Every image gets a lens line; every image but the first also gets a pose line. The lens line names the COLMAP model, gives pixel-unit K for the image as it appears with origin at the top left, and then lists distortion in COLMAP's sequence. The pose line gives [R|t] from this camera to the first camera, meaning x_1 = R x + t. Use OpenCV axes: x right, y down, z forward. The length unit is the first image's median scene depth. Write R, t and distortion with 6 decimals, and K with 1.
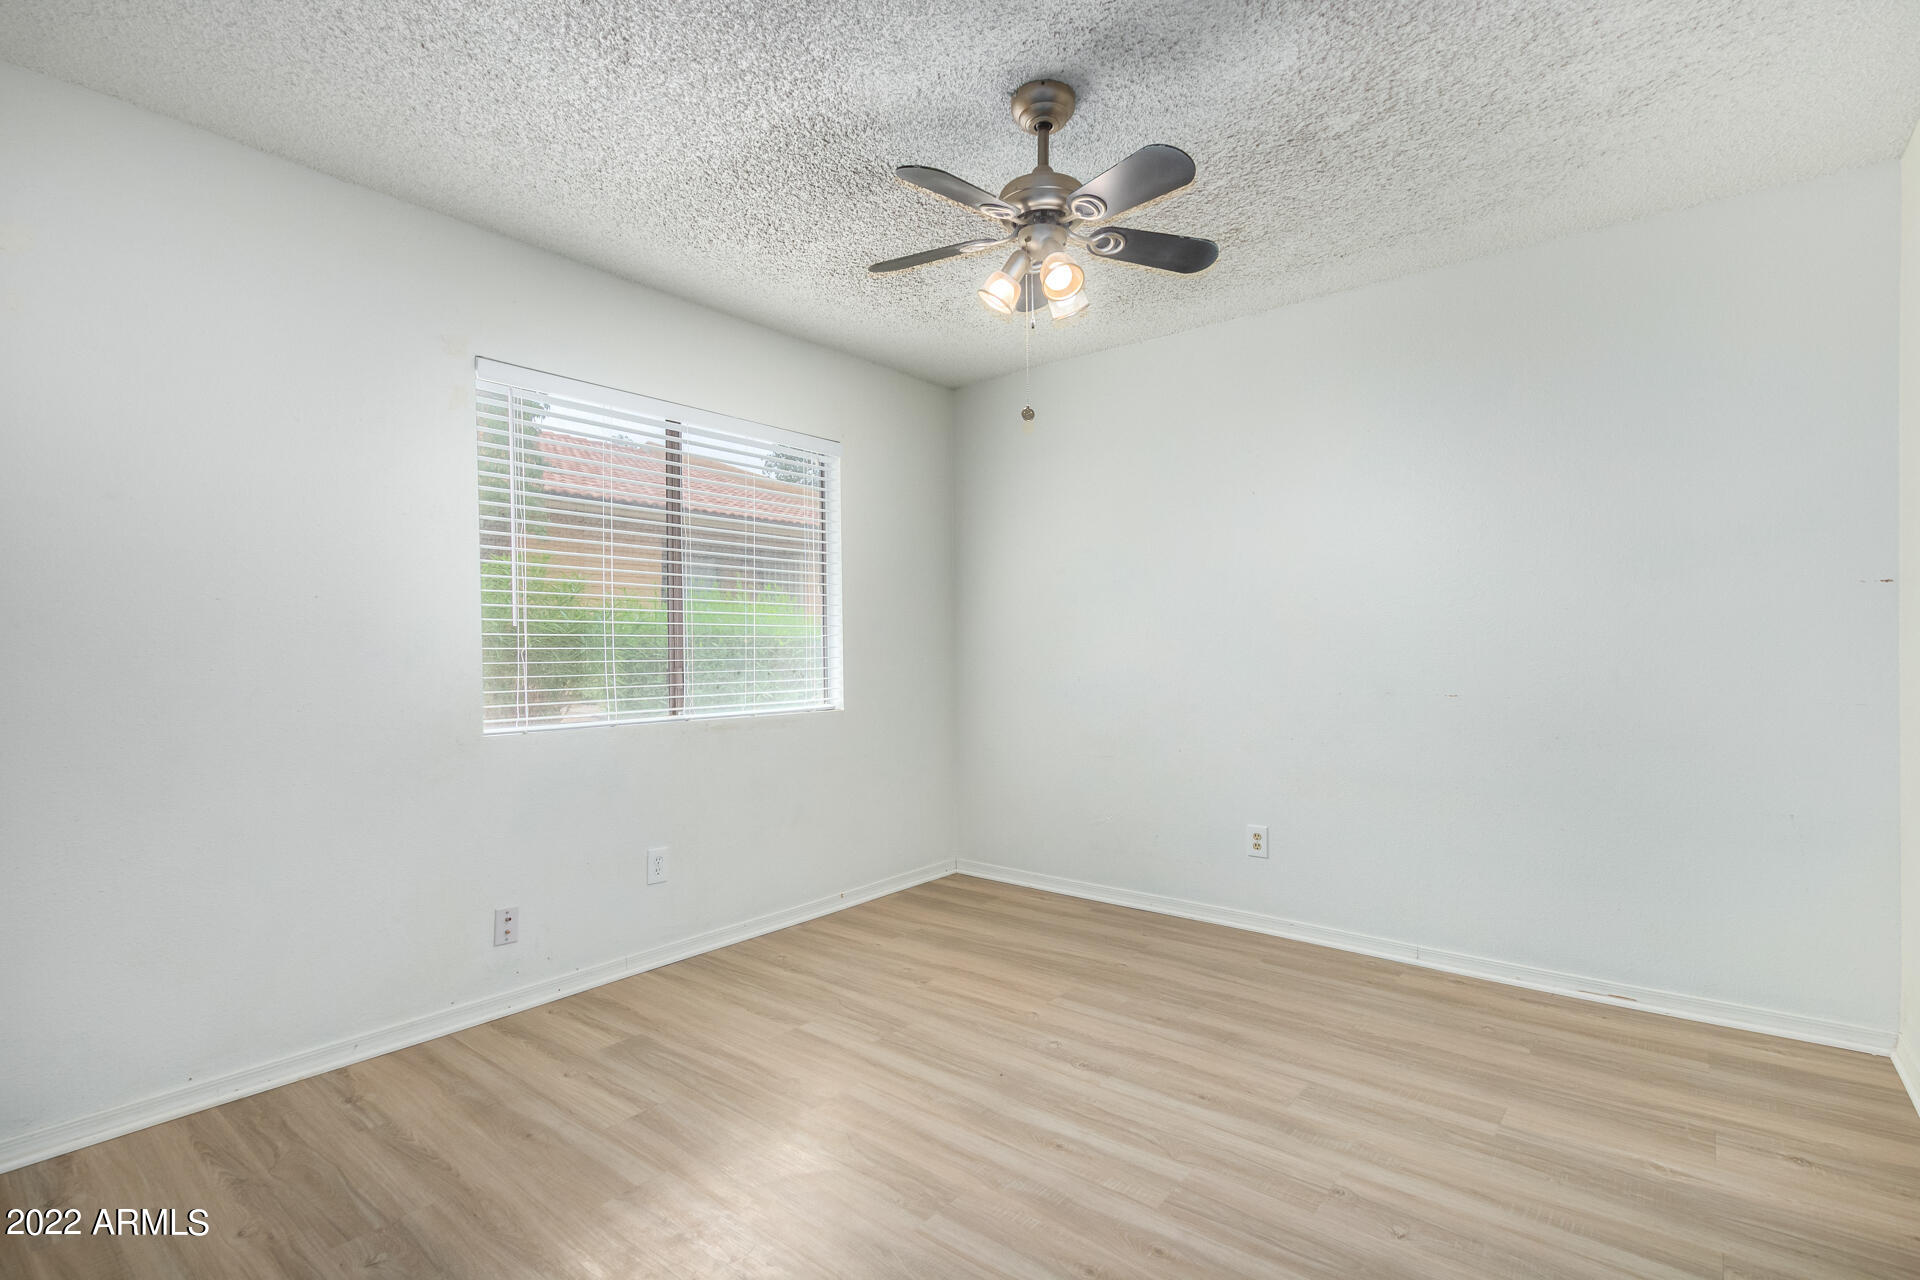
lens RADIAL K [[892.5, 0, 959.9], [0, 892.5, 645.5], [0, 0, 1]] dist [0.005838, -0.000924]
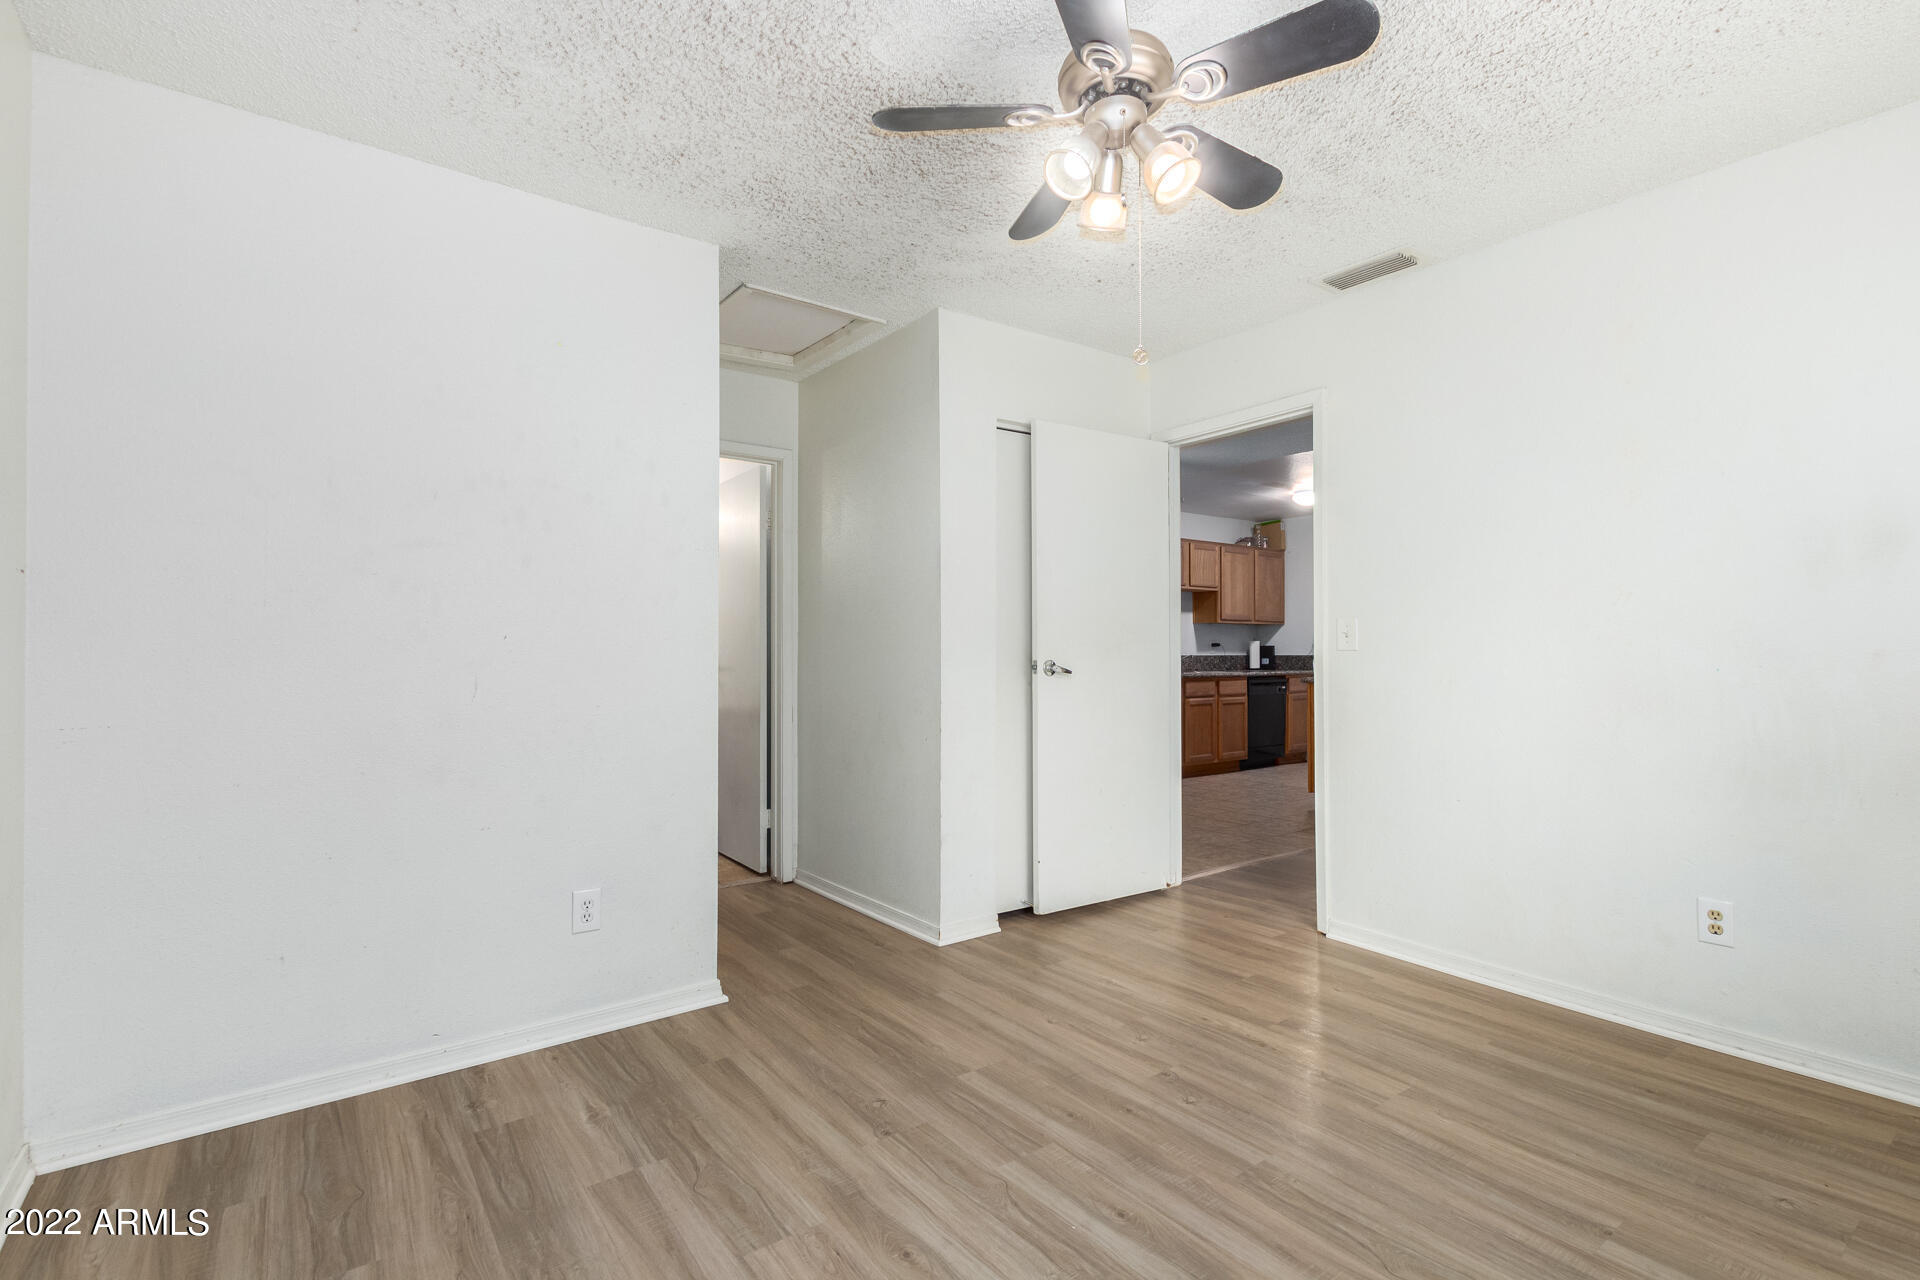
lens RADIAL K [[892.5, 0, 963.0], [0, 892.5, 645.4], [0, 0, 1]] dist [0.005838, -0.000924]
pose [[-0.971131, 0.015009, 0.238073, 0.044473], [0.011068, 0.999779, -0.017881, 0.011045], [-0.238289, -0.014730, -0.971083, 1.926736]]
